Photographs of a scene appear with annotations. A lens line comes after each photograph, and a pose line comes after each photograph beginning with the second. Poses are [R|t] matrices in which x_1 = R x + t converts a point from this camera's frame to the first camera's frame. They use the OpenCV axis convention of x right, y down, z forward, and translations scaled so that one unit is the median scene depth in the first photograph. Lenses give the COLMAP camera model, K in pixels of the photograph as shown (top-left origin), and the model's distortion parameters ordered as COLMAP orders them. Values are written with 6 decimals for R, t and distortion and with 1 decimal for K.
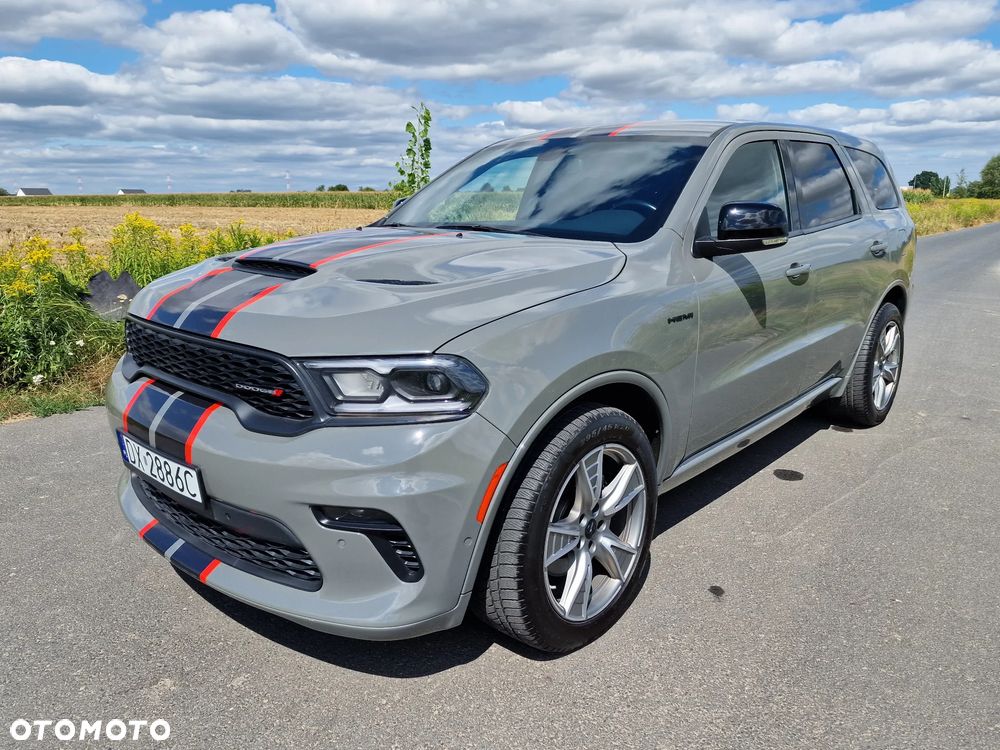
lens RADIAL K [[705.3, 0, 518.7], [0, 705.3, 362.9], [0, 0, 1]] dist [0.069584, -0.064503]
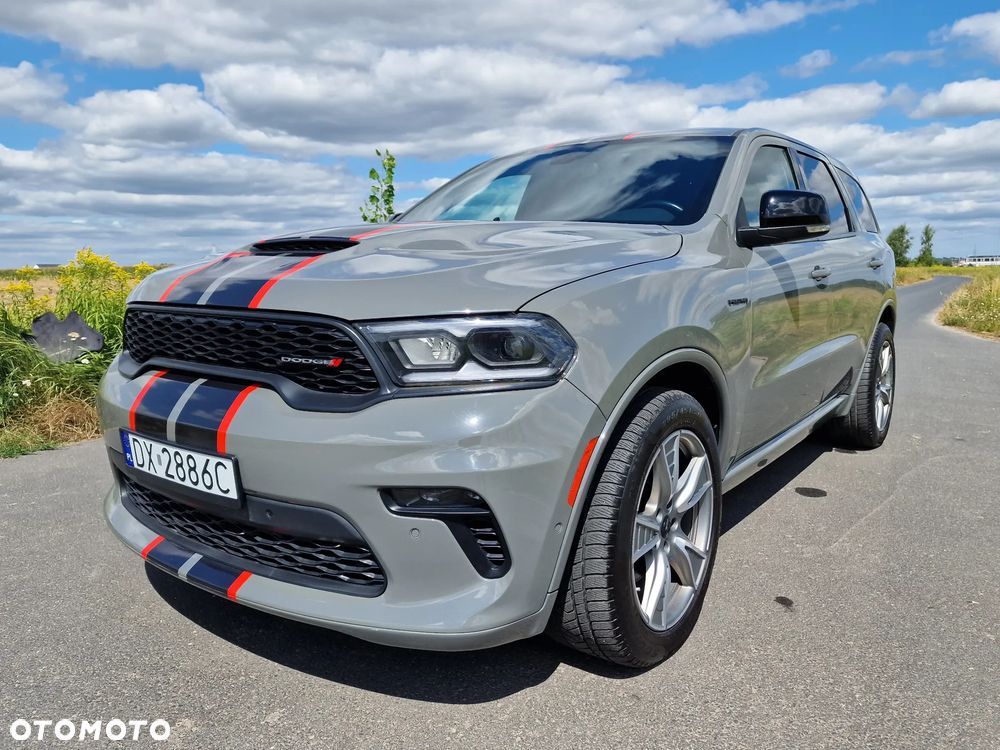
lens RADIAL K [[706.7, 0, 501.4], [0, 706.7, 370.5], [0, 0, 1]] dist [0.063500, -0.059144]
pose [[0.997021, -0.017320, 0.075161, -0.171962], [0.023987, 0.995766, -0.088741, 0.113987], [-0.073305, 0.090280, 0.993215, 0.104162]]
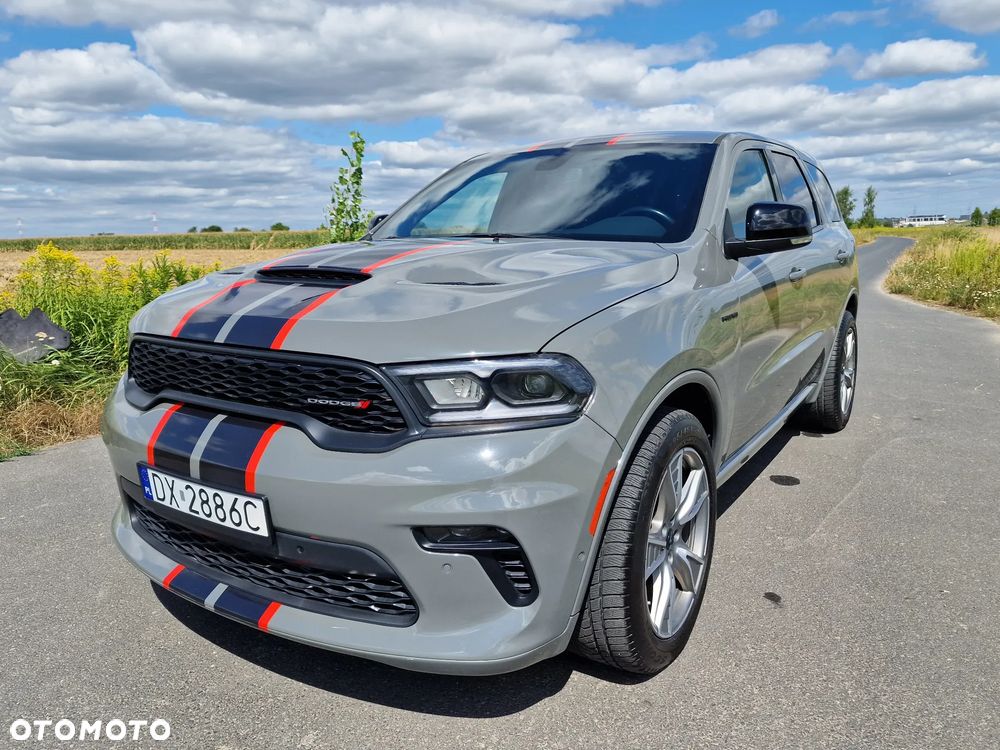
lens RADIAL K [[704.9, 0, 491.9], [0, 704.9, 371.1], [0, 0, 1]] dist [0.069663, -0.063603]
pose [[0.991150, -0.043363, 0.125461, -0.245682], [0.048417, 0.998123, -0.037510, 0.034890], [-0.123599, 0.043253, 0.991389, 0.079622]]
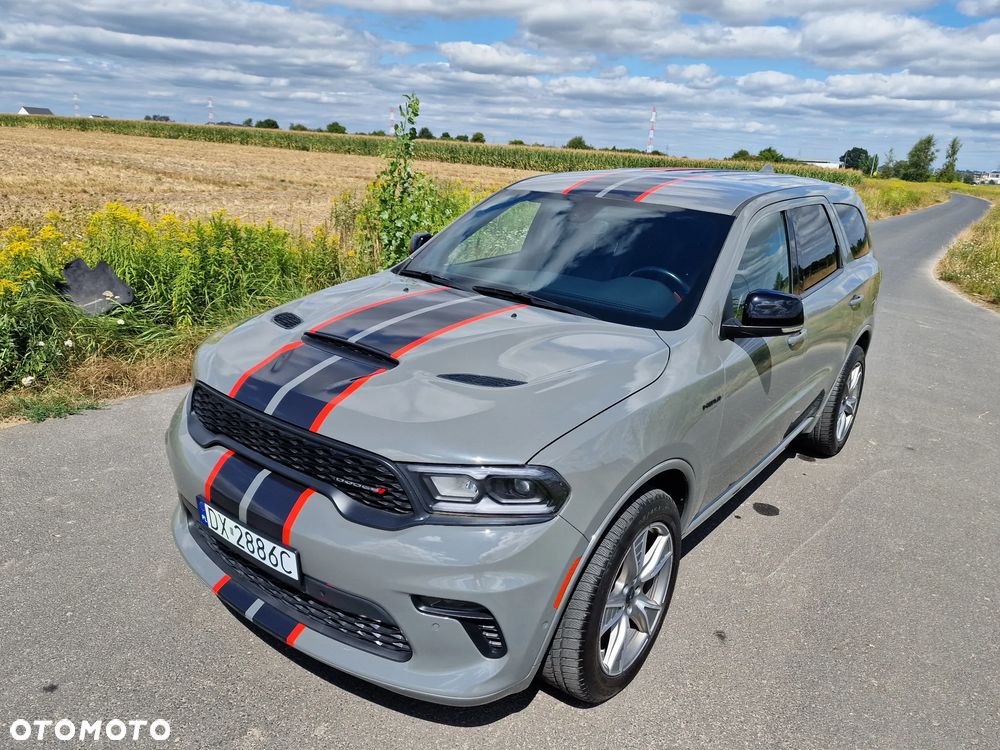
lens RADIAL K [[706.4, 0, 512.5], [0, 706.4, 377.3], [0, 0, 1]] dist [0.069045, -0.059218]
pose [[0.994879, 0.038840, 0.093316, -0.207817], [-0.046757, 0.995350, 0.084212, -0.202161], [-0.089612, -0.088144, 0.992069, -0.083609]]
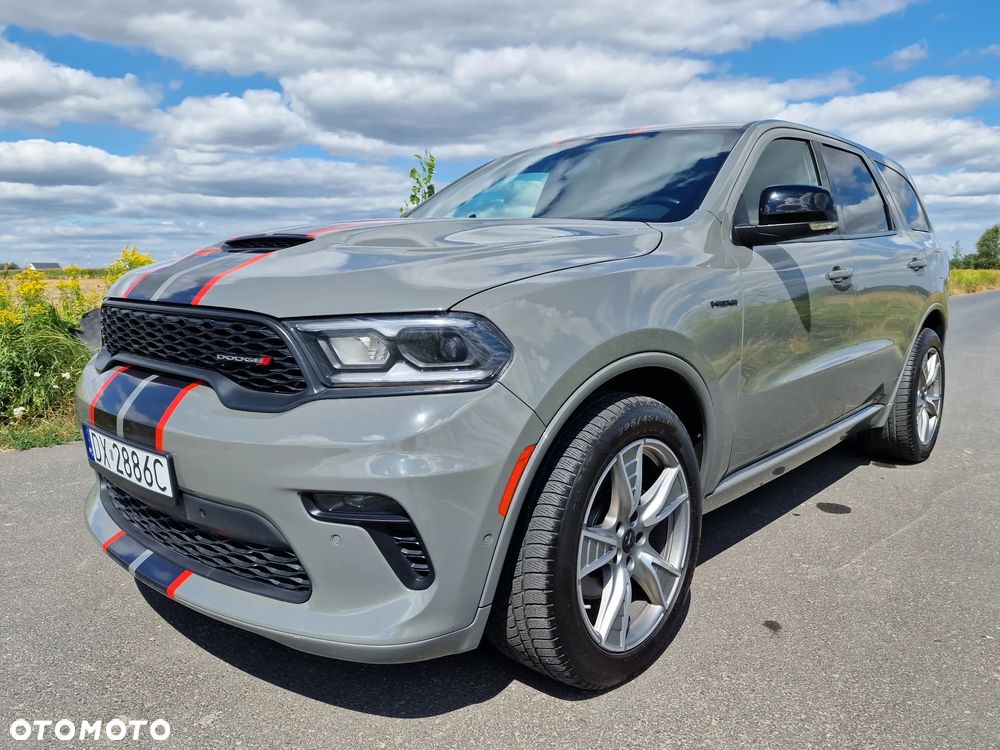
lens RADIAL K [[706.7, 0, 501.4], [0, 706.7, 370.5], [0, 0, 1]] dist [0.063500, -0.059144]
pose [[0.999814, 0.000592, -0.019253, -0.034278], [-0.002336, 0.995875, -0.090703, 0.110573], [0.019120, 0.090731, 0.995692, 0.136393]]
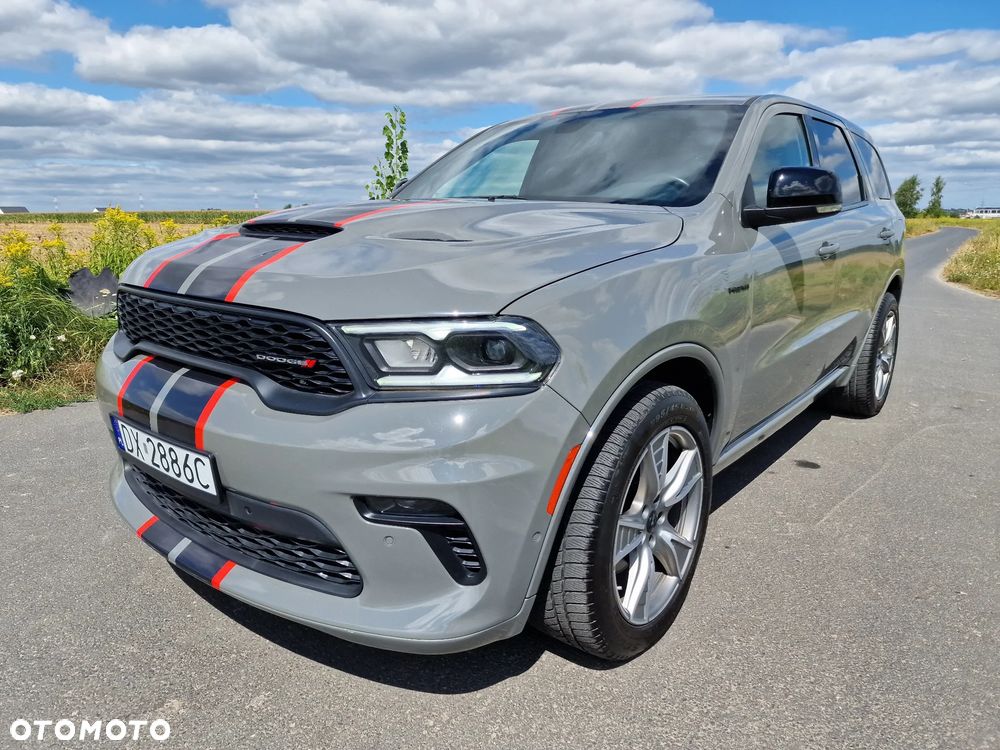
lens RADIAL K [[649.8, 0, 494.5], [0, 649.8, 376.3], [0, 0, 1]] dist [0.071976, -0.066240]
pose [[0.999412, -0.005648, 0.033805, -0.124540], [0.005373, 0.999952, 0.008211, 0.044463], [-0.033850, -0.008024, 0.999395, 0.186272]]
